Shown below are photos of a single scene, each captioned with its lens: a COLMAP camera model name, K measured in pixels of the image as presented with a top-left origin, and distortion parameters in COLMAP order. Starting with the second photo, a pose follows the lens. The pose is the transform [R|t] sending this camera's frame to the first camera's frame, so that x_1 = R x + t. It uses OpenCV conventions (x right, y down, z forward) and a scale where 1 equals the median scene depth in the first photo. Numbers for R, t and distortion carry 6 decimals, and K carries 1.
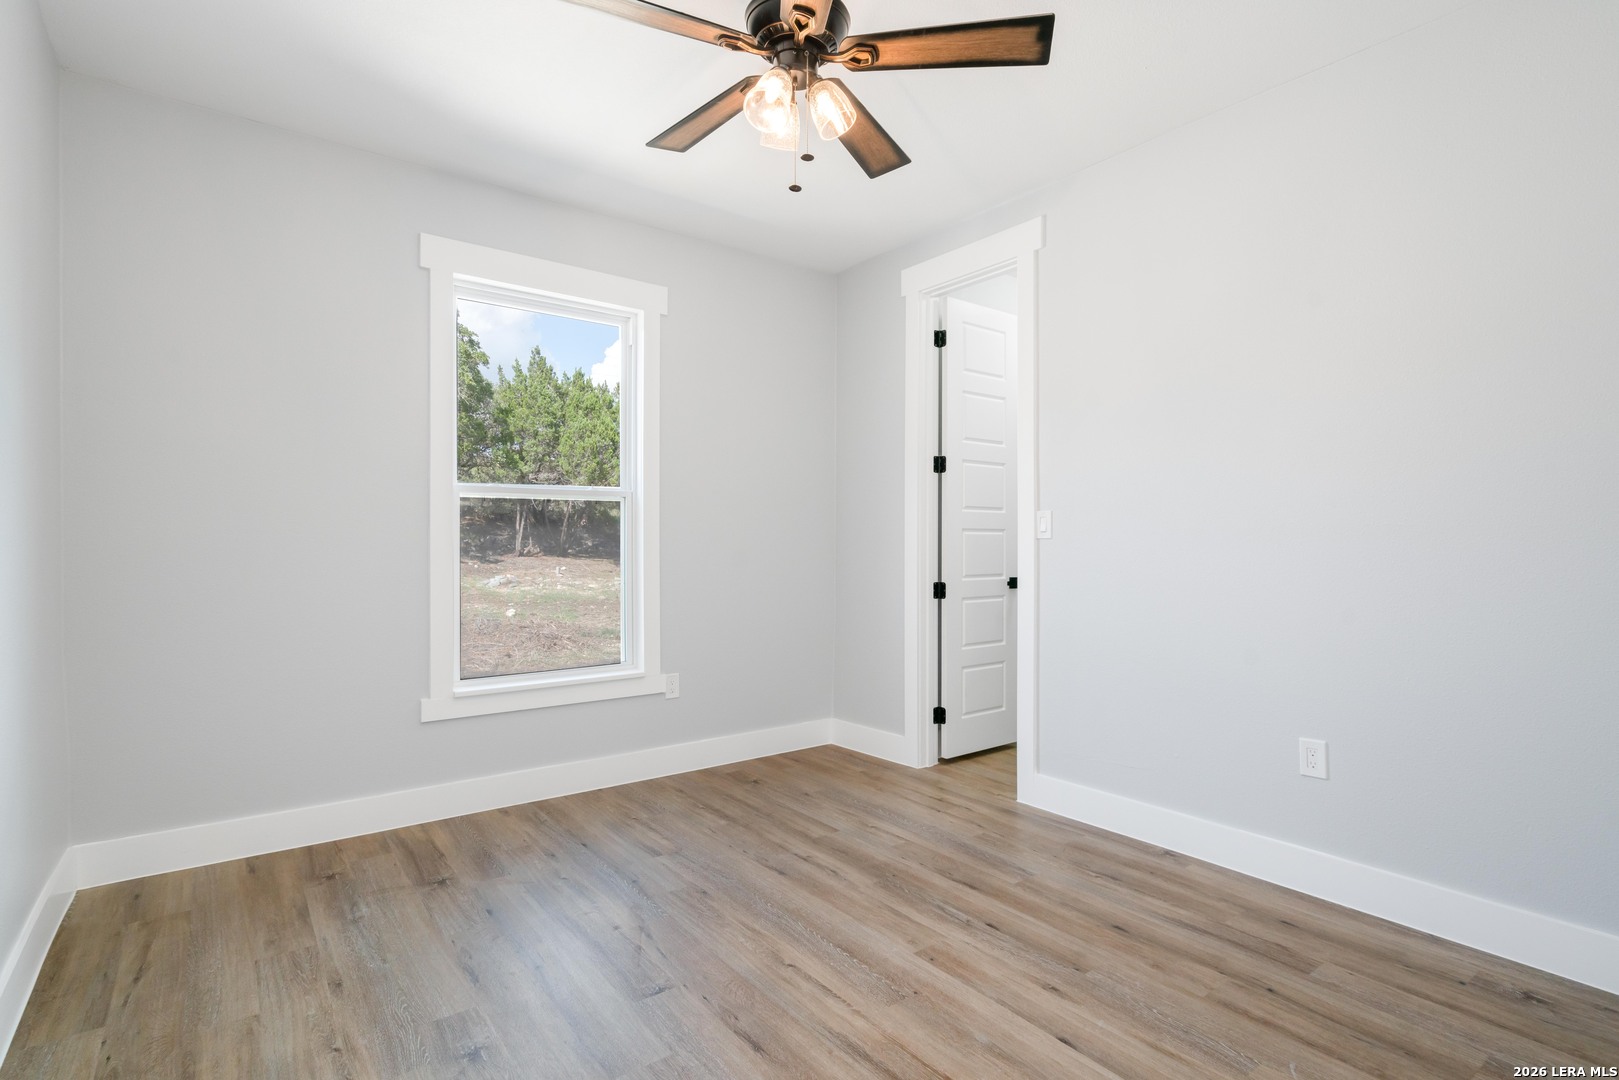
lens RADIAL K [[795.9, 0, 814.5], [0, 795.9, 541.9], [0, 0, 1]] dist [0.000704, 0.001507]
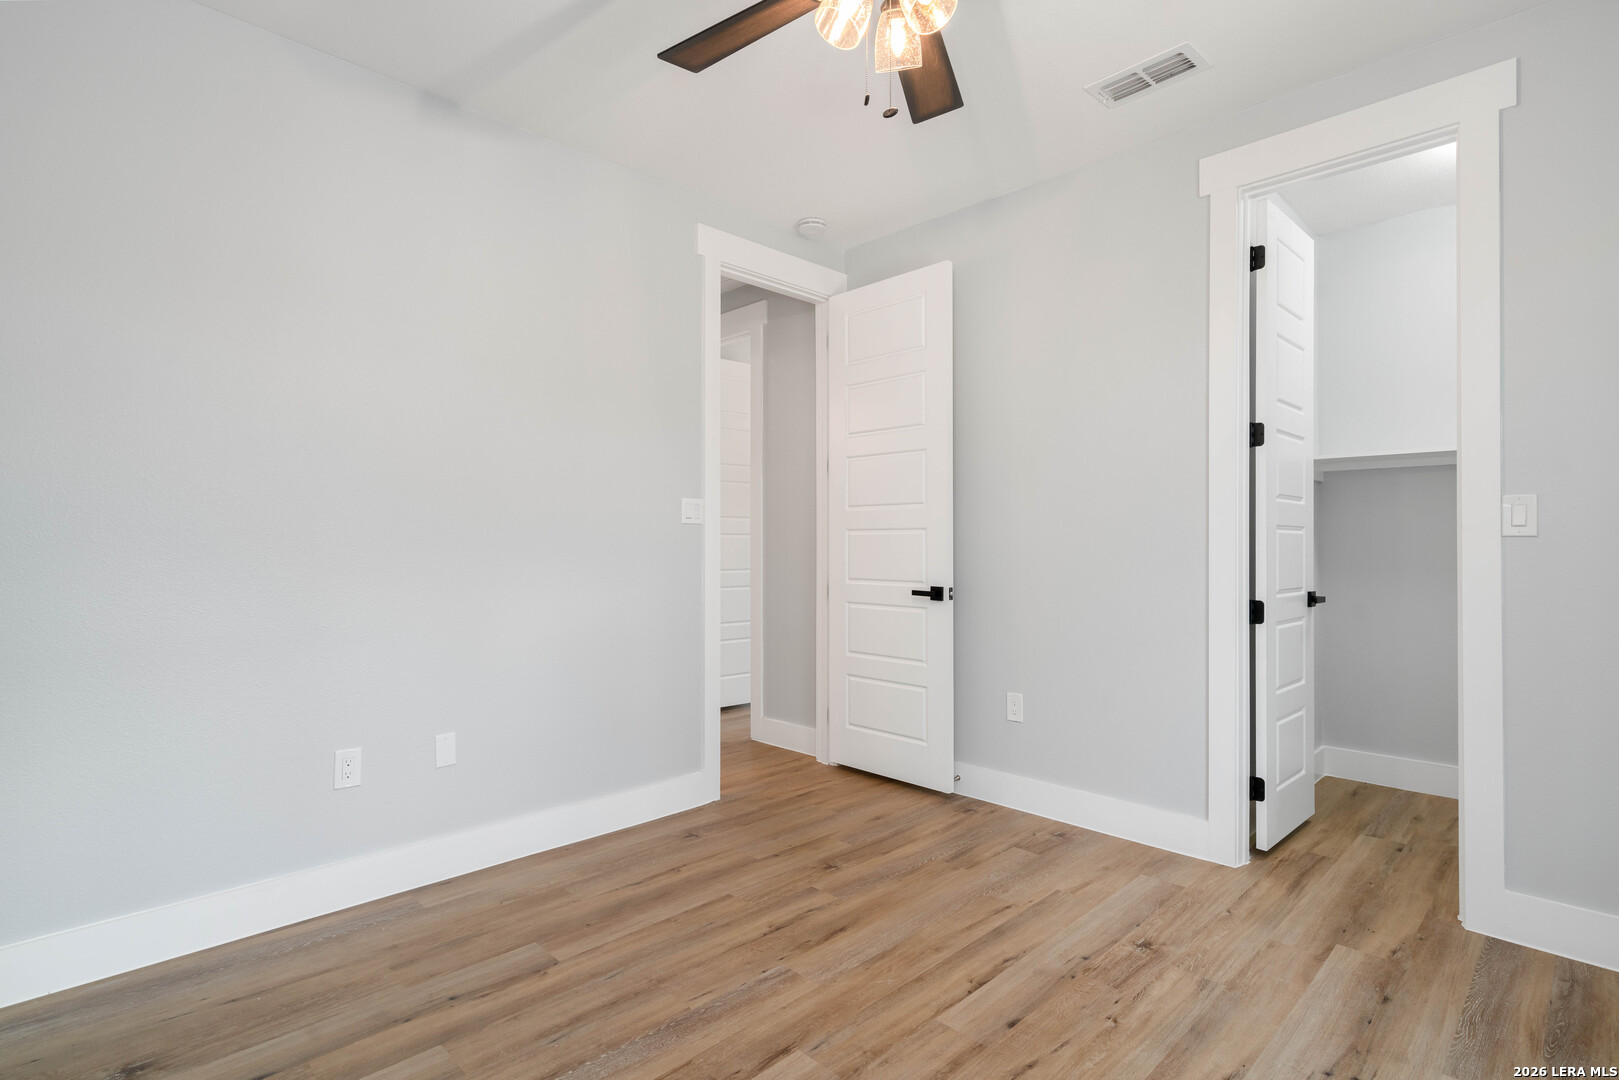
lens RADIAL K [[795.9, 0, 804.9], [0, 795.9, 541.1], [0, 0, 1]] dist [0.000704, 0.001507]
pose [[0.990044, 0.000420, 0.140755, -0.335721], [0.001321, 0.999924, -0.012272, 0.005797], [-0.140750, 0.012335, 0.989968, 0.348615]]
